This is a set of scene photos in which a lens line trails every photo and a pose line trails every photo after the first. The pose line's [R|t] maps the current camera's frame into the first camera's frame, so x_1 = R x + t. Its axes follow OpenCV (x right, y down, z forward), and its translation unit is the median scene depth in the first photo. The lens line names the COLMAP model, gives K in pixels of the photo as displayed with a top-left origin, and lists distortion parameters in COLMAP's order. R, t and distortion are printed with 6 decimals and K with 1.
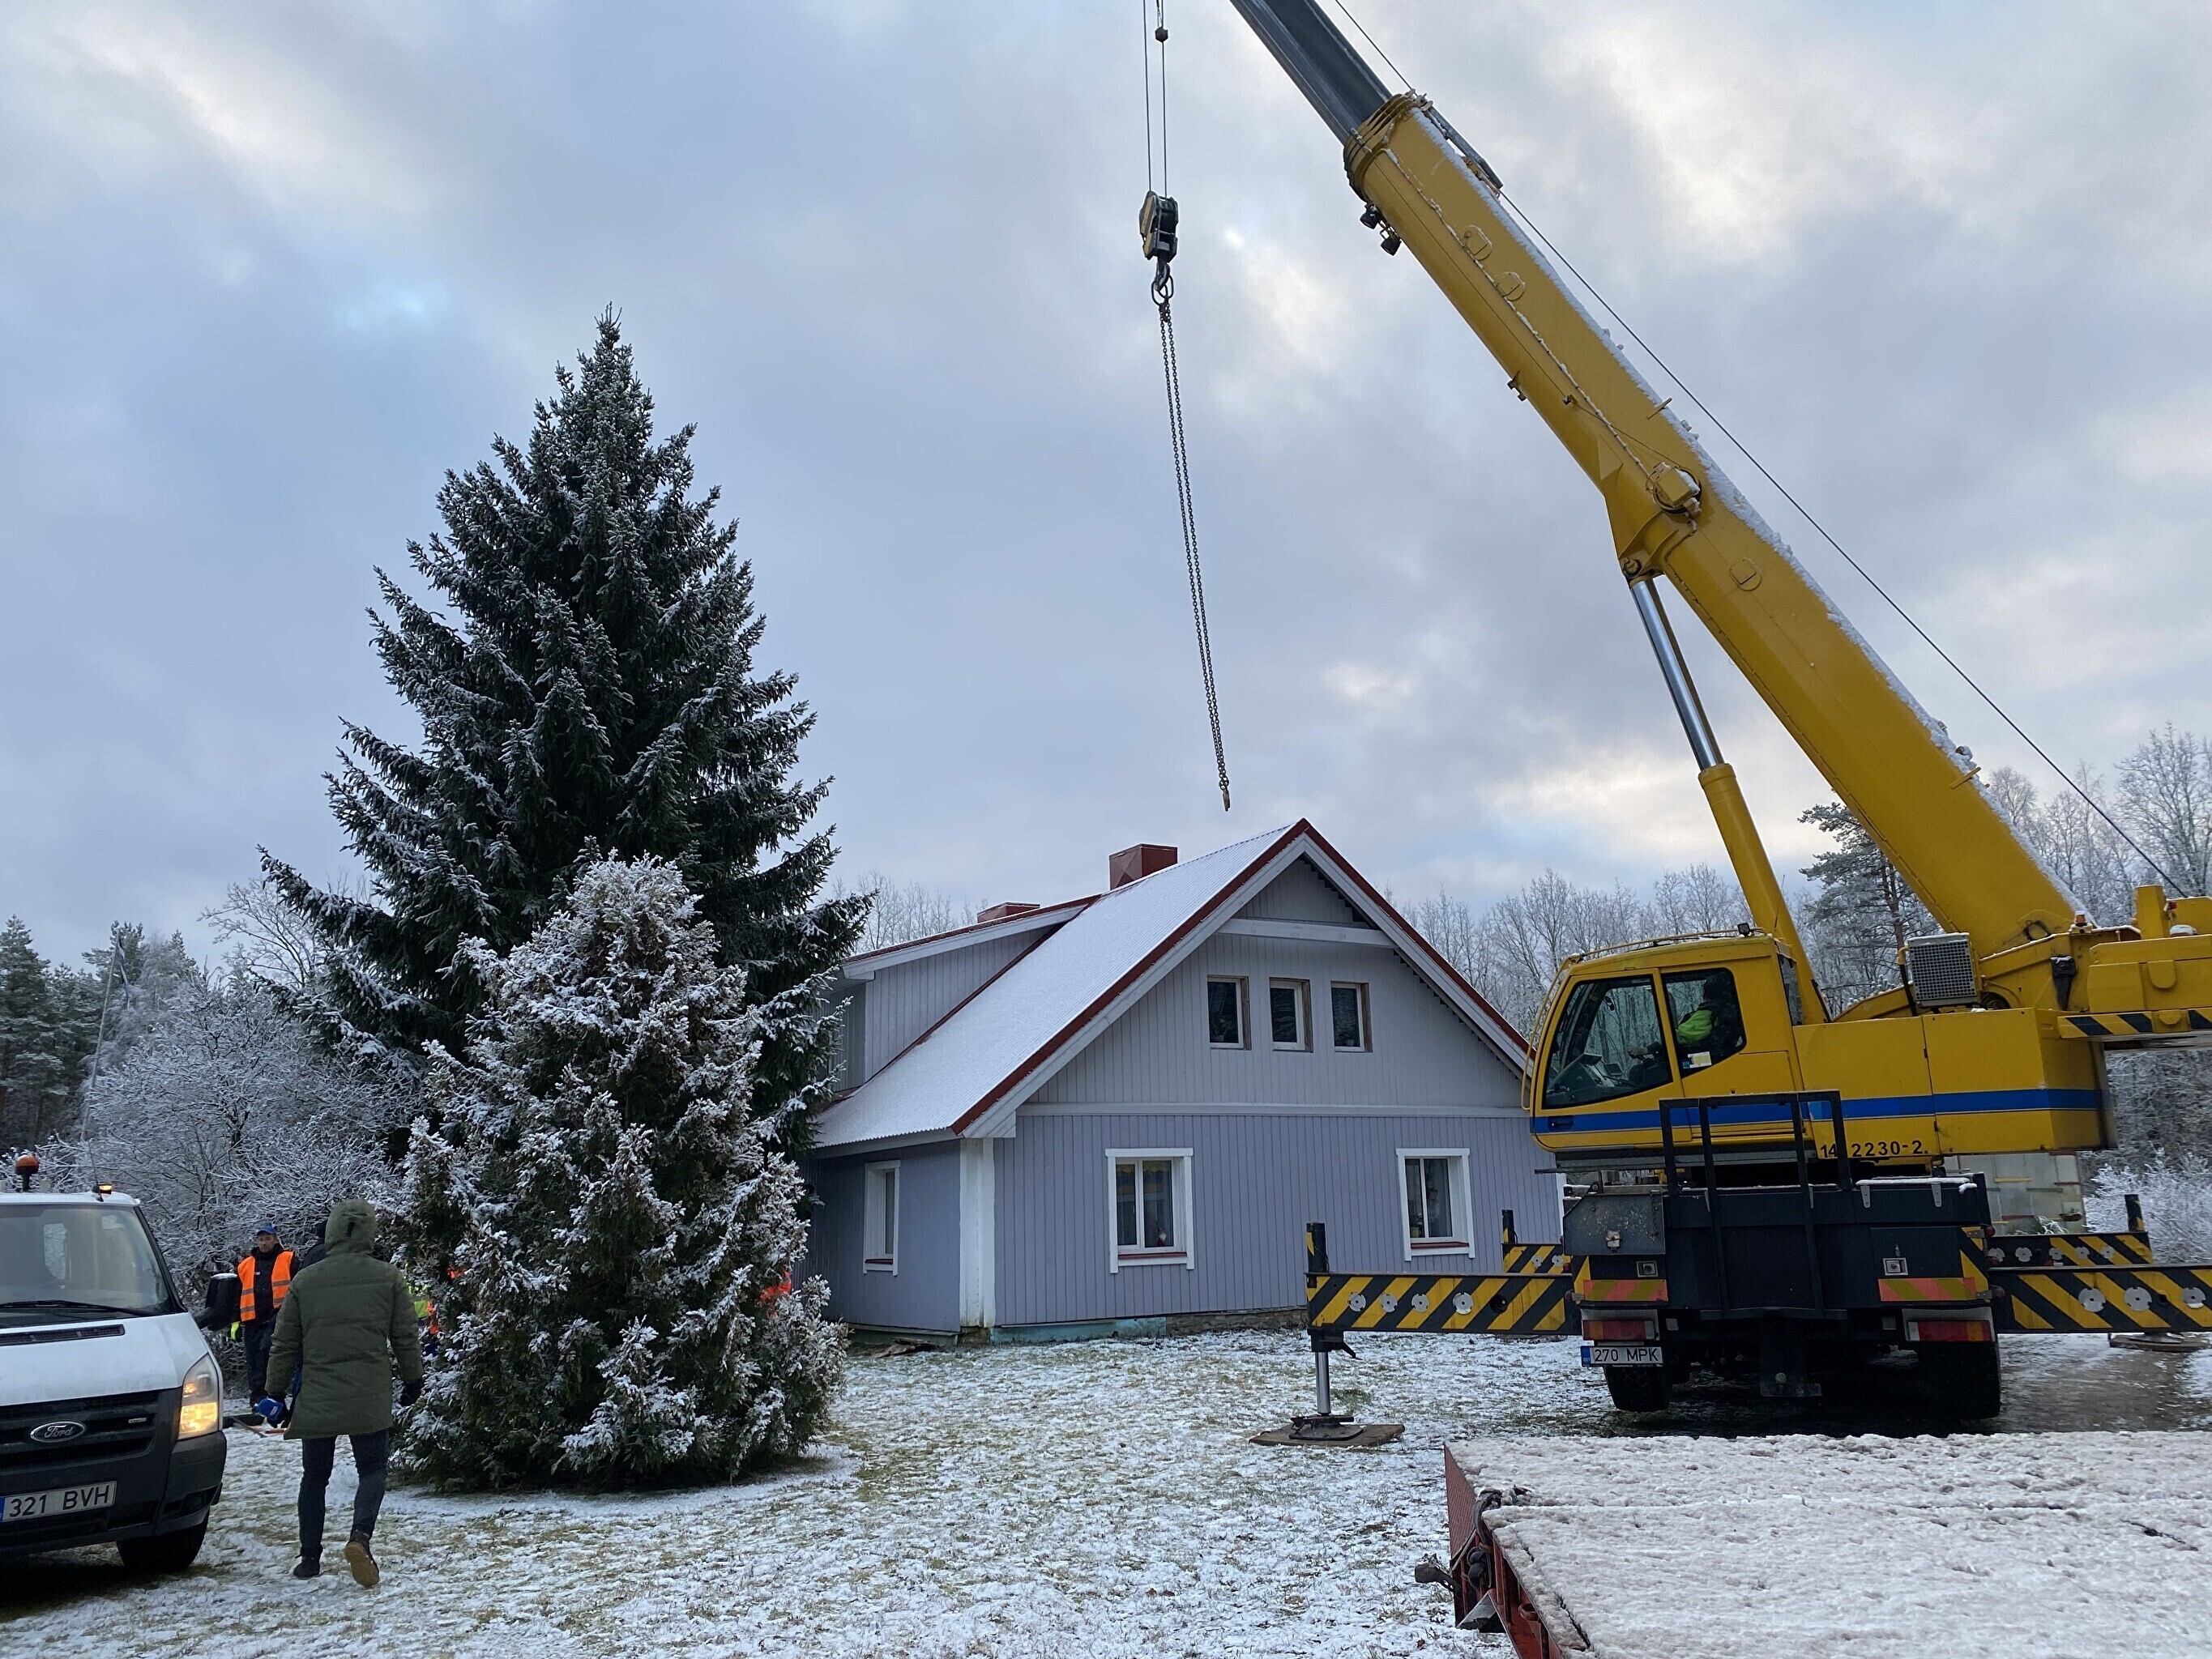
lens RADIAL K [[1631.1, 0, 1102.3], [0, 1631.1, 830.7], [0, 0, 1]] dist [0.029244, -0.024168]
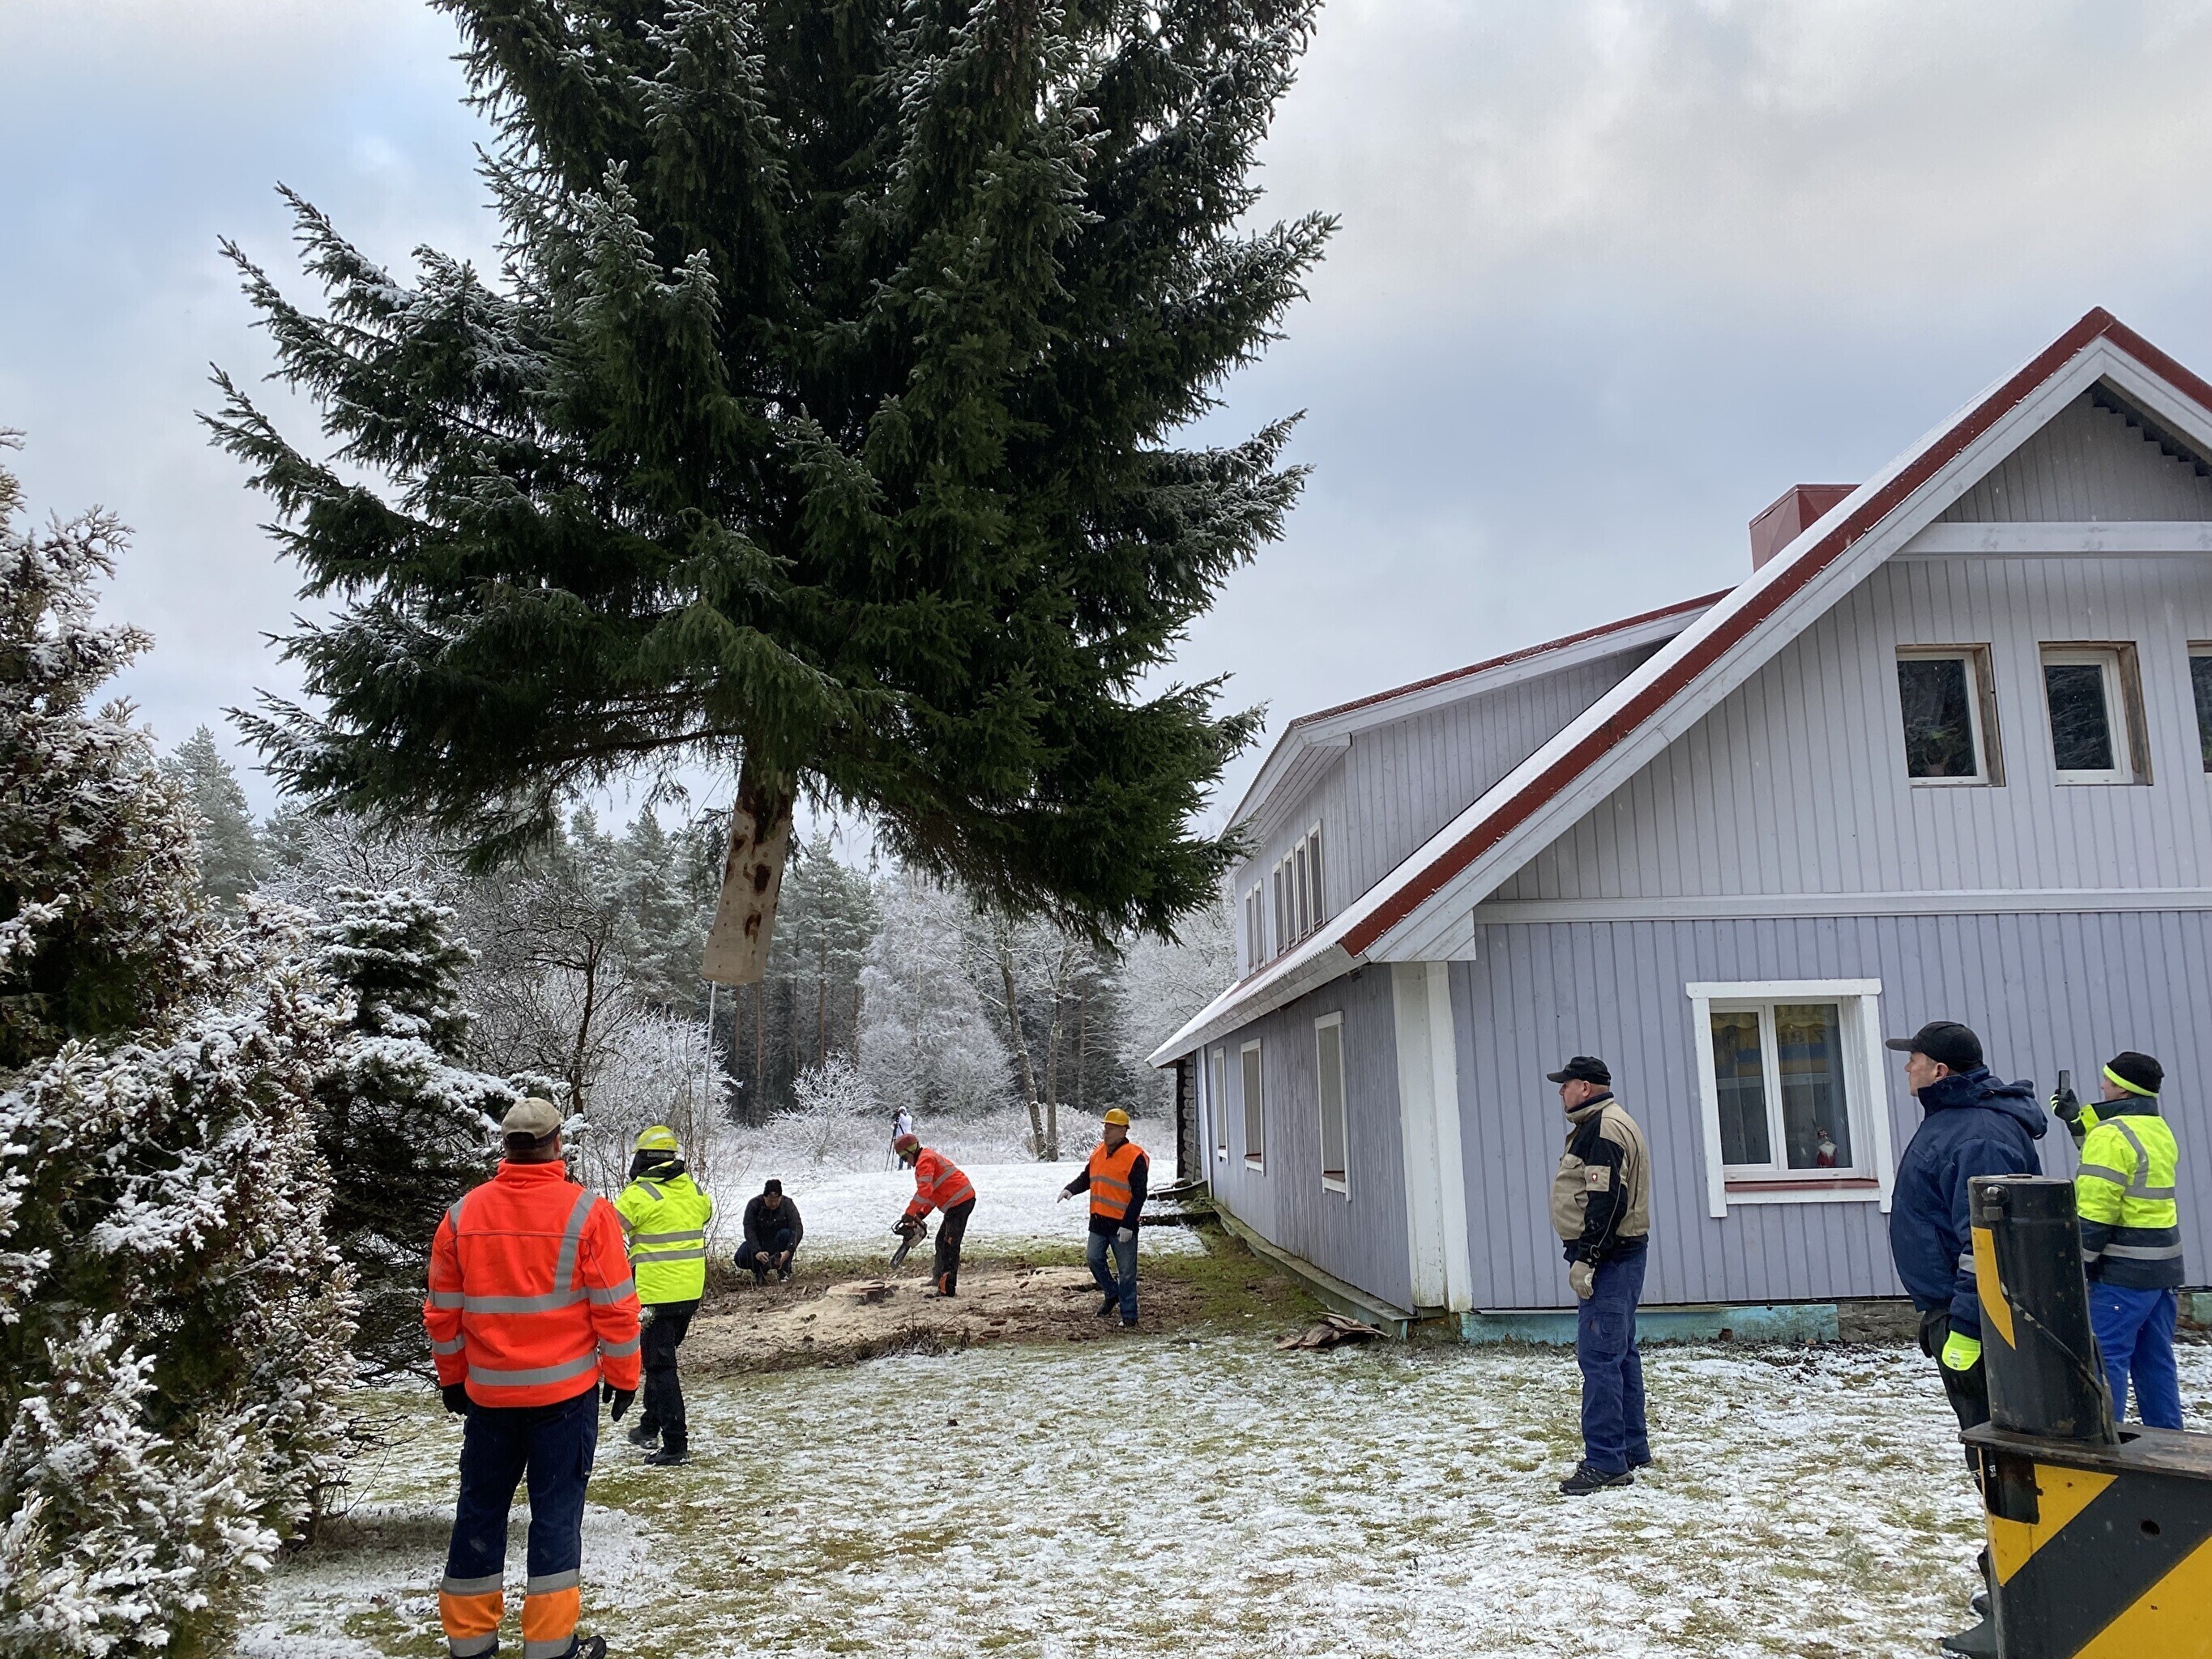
lens RADIAL K [[1631.1, 0, 1096.8], [0, 1631.1, 832.0], [0, 0, 1]] dist [0.029244, -0.024168]
pose [[0.891933, -0.069190, -0.446844, 0.071078], [0.101279, 0.993685, 0.048296, 0.102026], [0.440680, -0.088332, 0.893308, 0.450092]]
